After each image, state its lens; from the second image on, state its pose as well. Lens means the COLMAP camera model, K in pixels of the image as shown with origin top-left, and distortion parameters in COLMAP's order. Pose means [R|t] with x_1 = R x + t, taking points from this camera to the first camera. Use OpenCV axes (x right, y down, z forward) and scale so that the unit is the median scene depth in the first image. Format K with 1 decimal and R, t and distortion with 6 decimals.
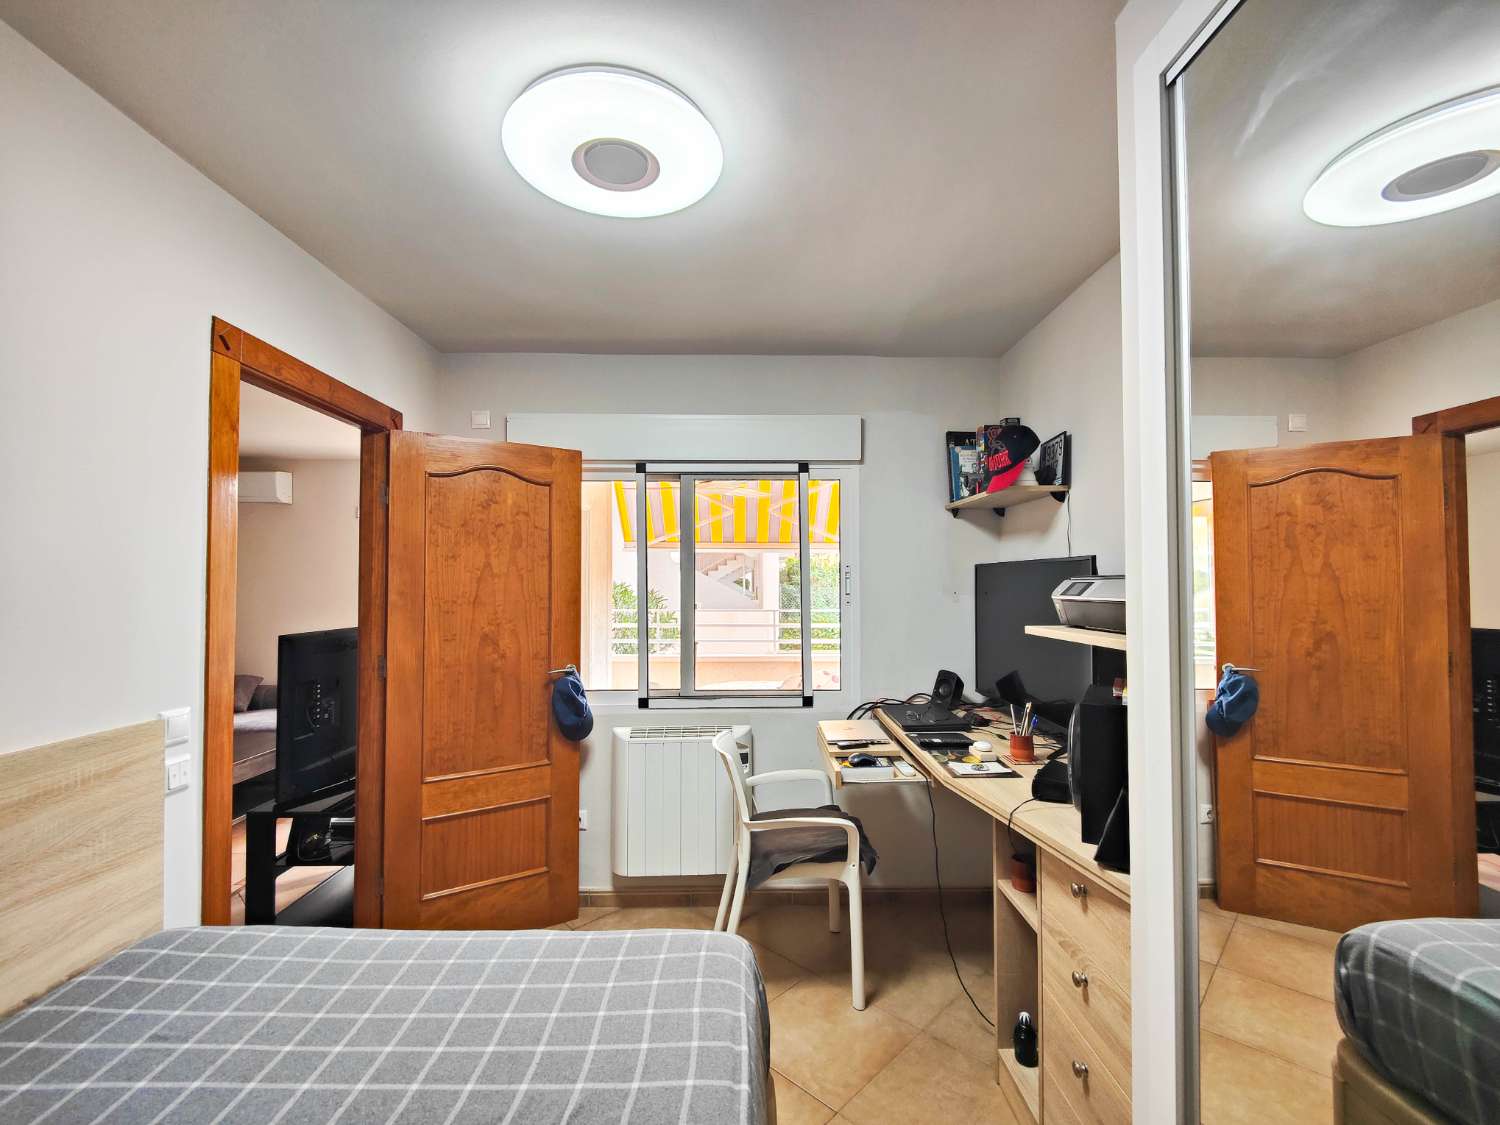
lens RADIAL K [[660.4, 0, 760.5], [0, 660.4, 568.8], [0, 0, 1]] dist [0.027812, -0.020538]
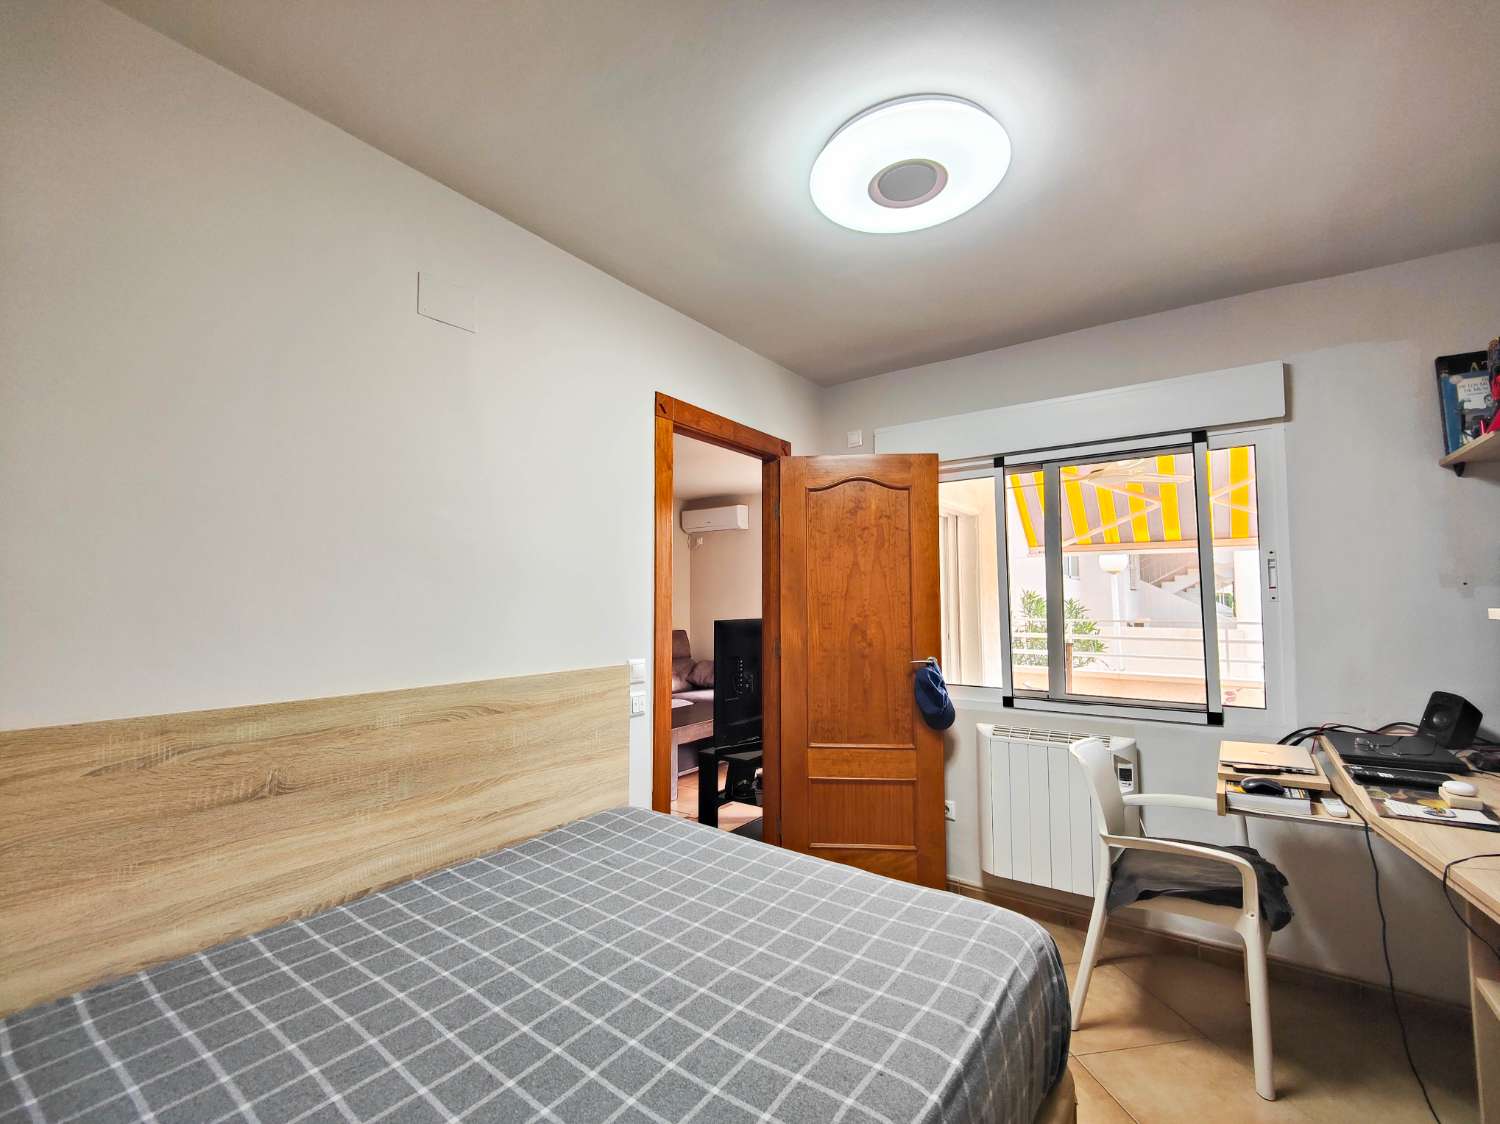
lens RADIAL K [[659.3, 0, 752.1], [0, 659.3, 568.3], [0, 0, 1]] dist [0.035338, -0.024483]
pose [[0.799822, -0.030633, -0.599456, 0.124886], [0.015427, 0.999416, -0.030487, 0.033433], [0.600039, 0.015136, 0.799827, -0.013899]]
